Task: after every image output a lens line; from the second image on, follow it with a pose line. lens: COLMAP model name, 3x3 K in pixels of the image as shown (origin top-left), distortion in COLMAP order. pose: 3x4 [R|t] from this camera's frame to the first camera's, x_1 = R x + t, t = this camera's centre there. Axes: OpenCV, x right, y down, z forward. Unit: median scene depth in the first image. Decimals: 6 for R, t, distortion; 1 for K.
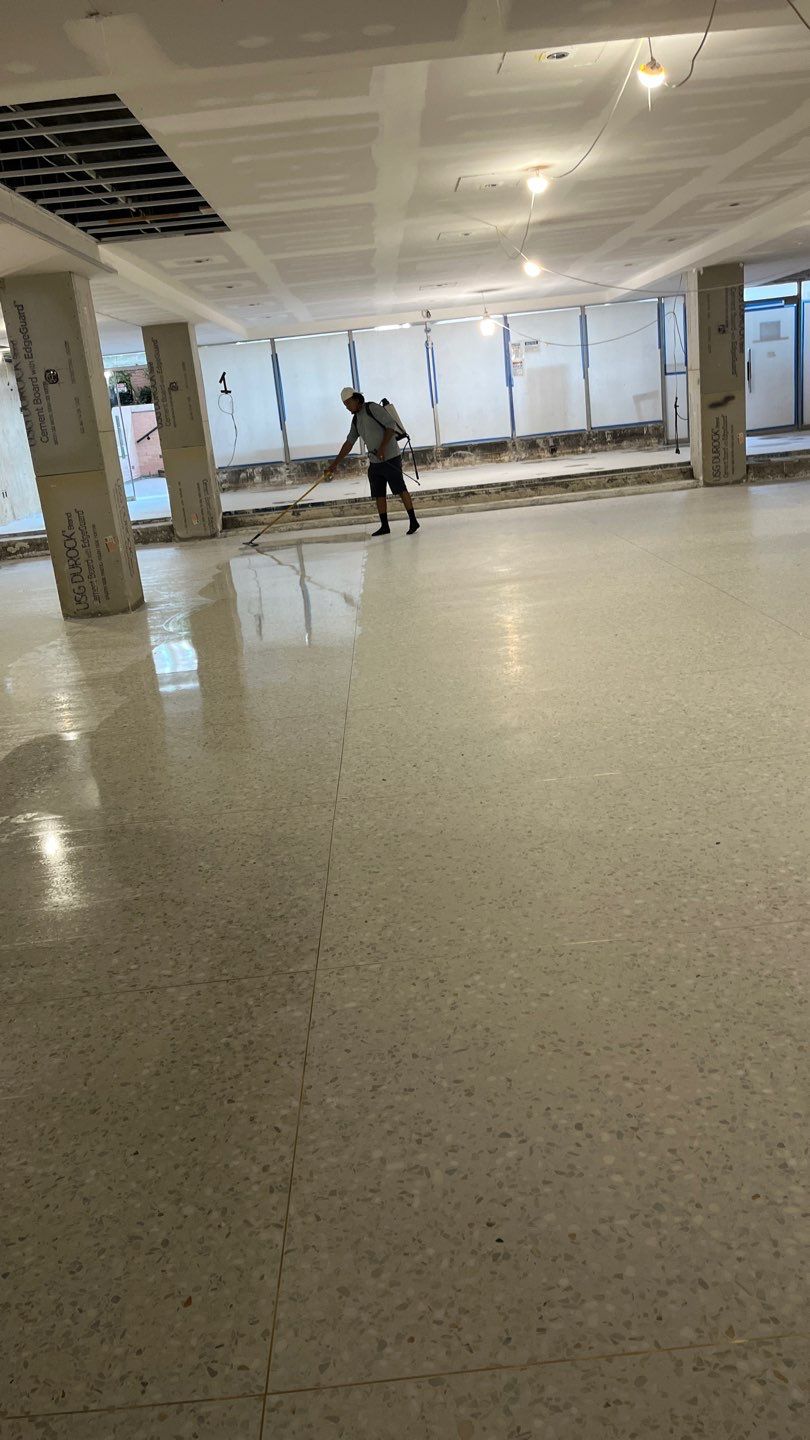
lens RADIAL K [[1098.3, 0, 415.0], [0, 1098.3, 719.4], [0, 0, 1]] dist [0.013301, -0.010693]
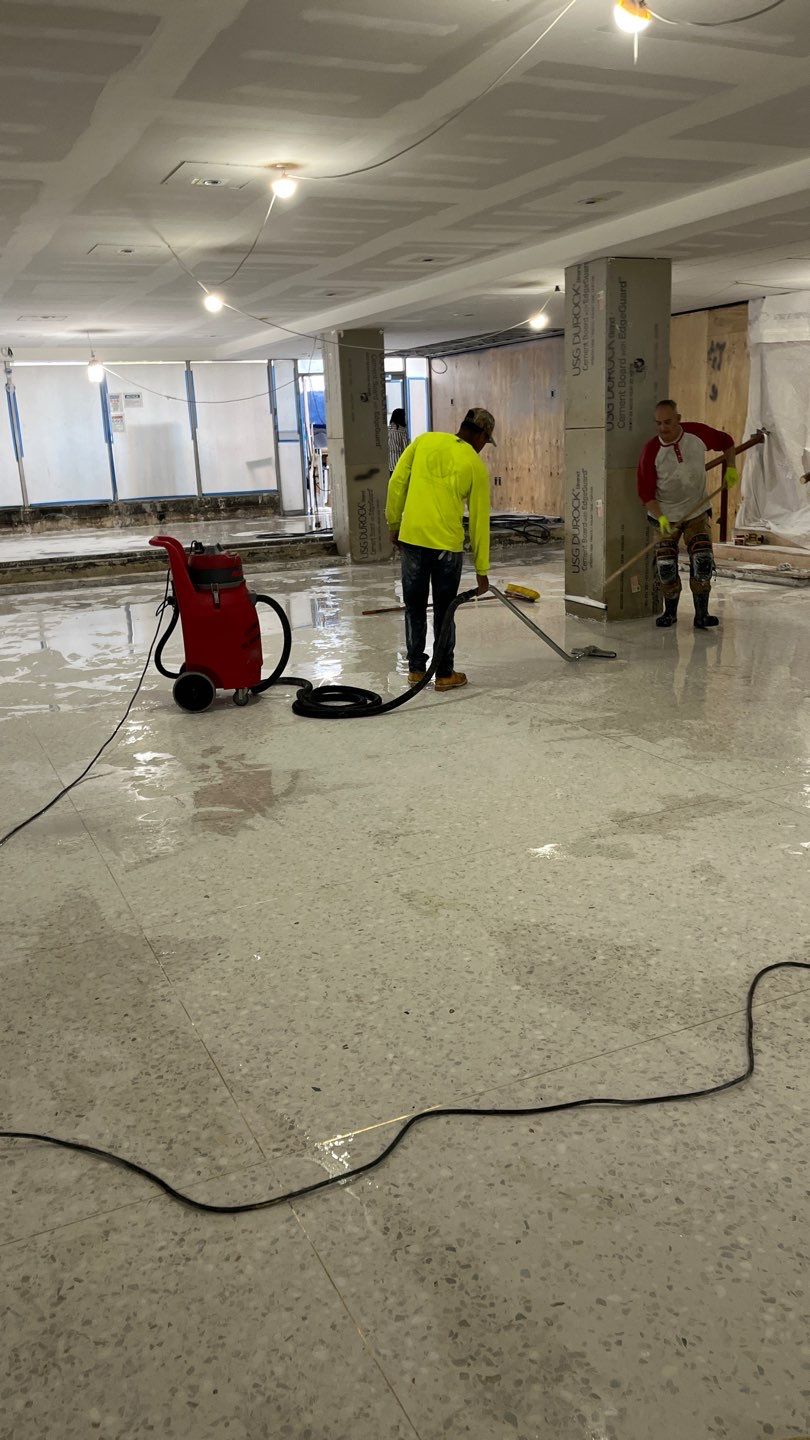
lens RADIAL K [[1098.3, 0, 412.2], [0, 1098.3, 727.2], [0, 0, 1]] dist [0.013301, -0.010693]
pose [[0.915277, -0.037113, 0.401113, -0.069022], [0.057199, 0.997631, -0.038213, -0.036672], [-0.398744, 0.057919, 0.915231, 0.142974]]
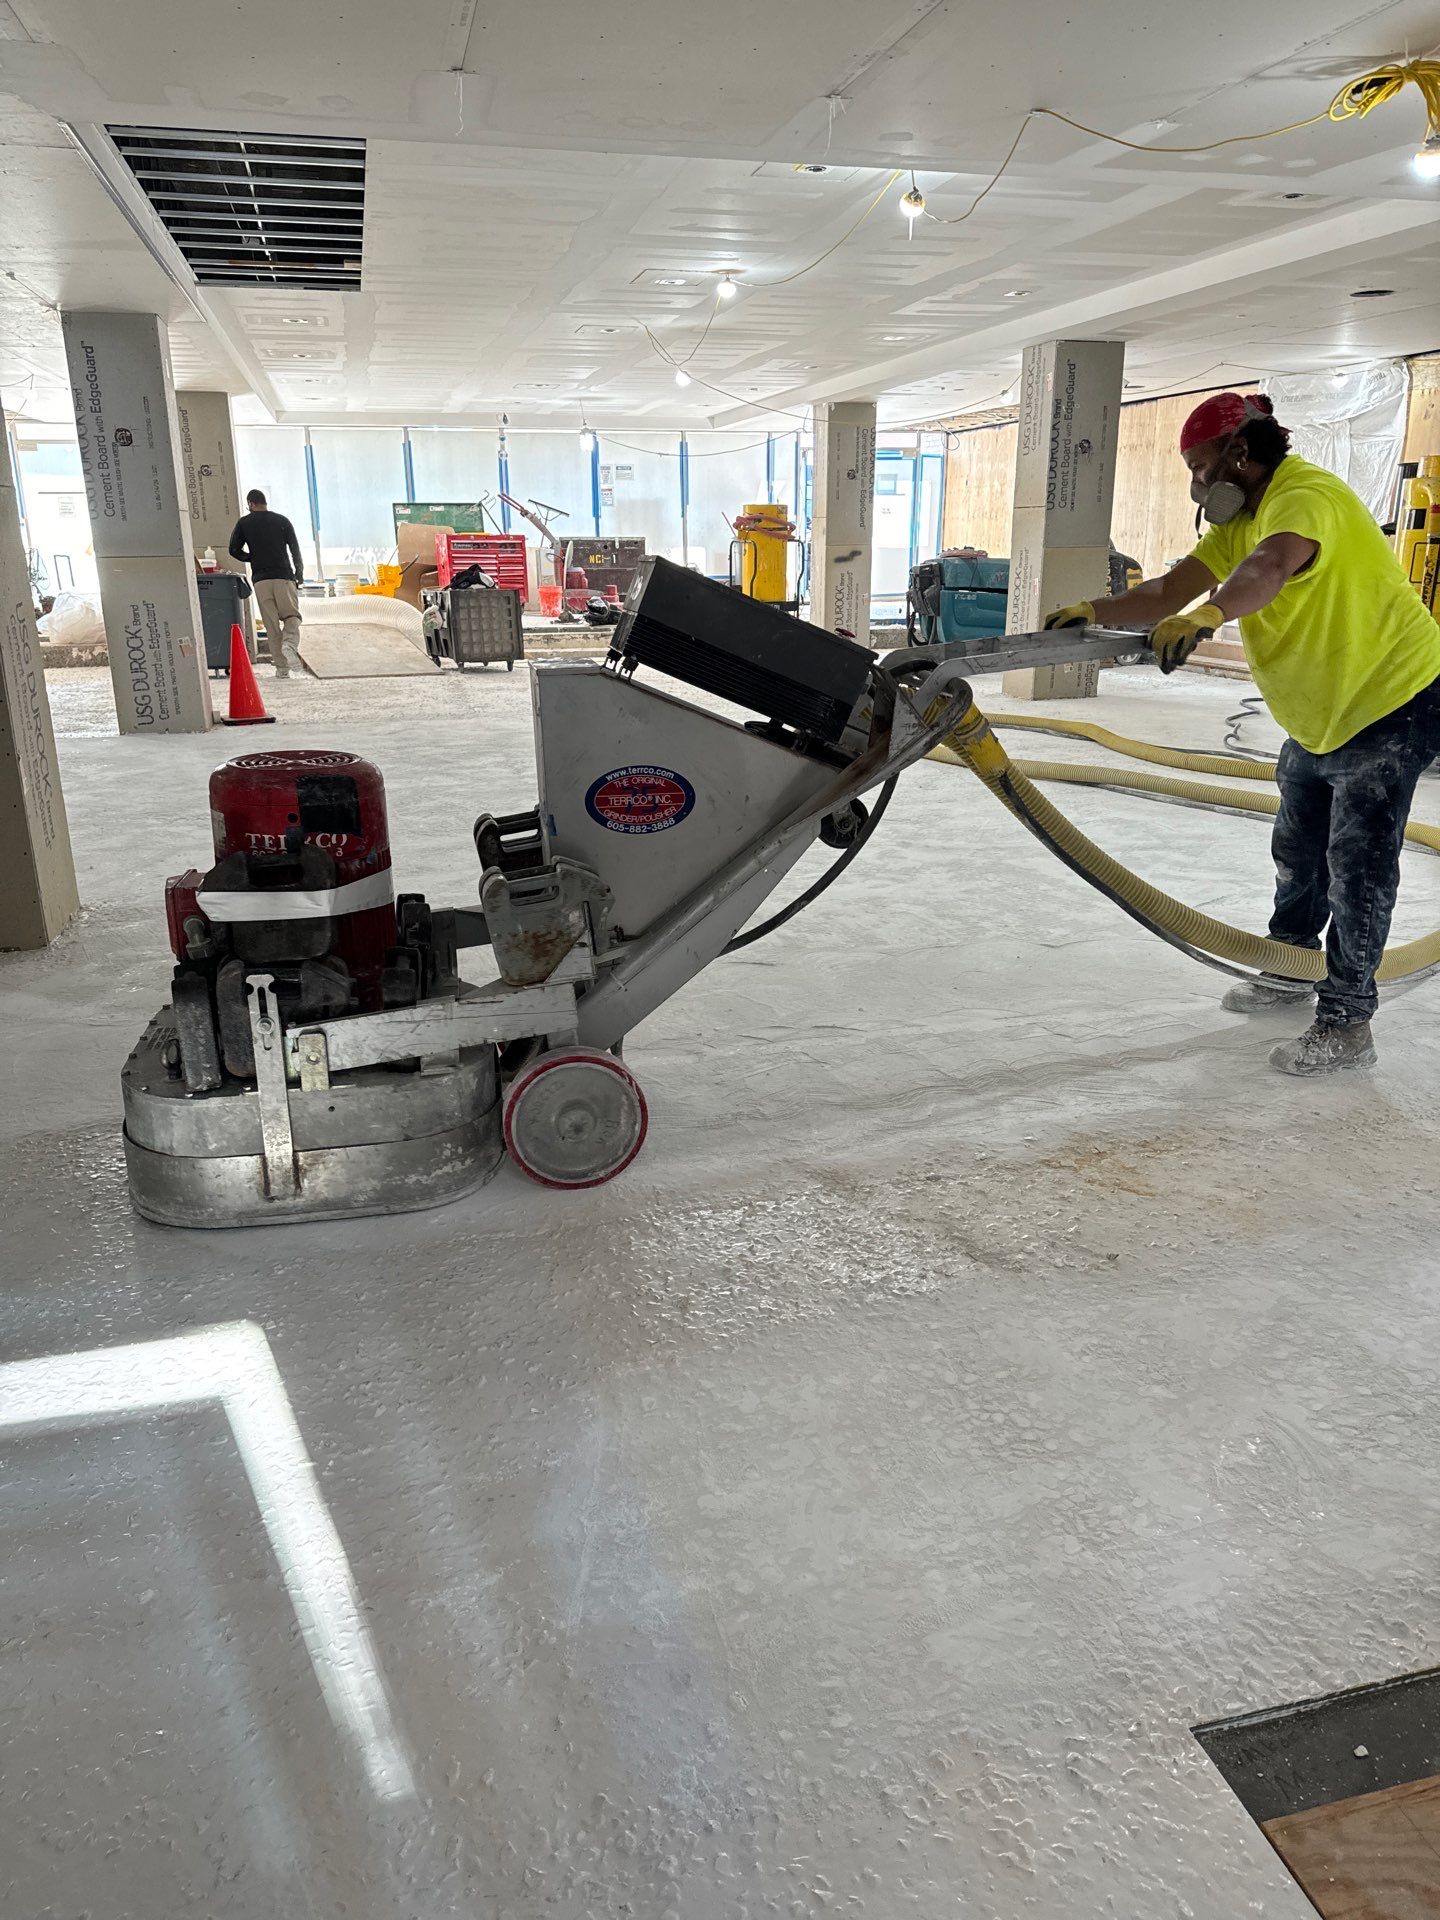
lens RADIAL K [[1371.6, 0, 709.4], [0, 1371.6, 968.4], [0, 0, 1]] dist [0.020327, -0.012422]
pose [[0.973013, 0.026592, 0.229214, -0.081196], [-0.029731, 0.999505, 0.010253, 0.041148], [-0.228828, -0.016791, 0.973322, -0.075777]]
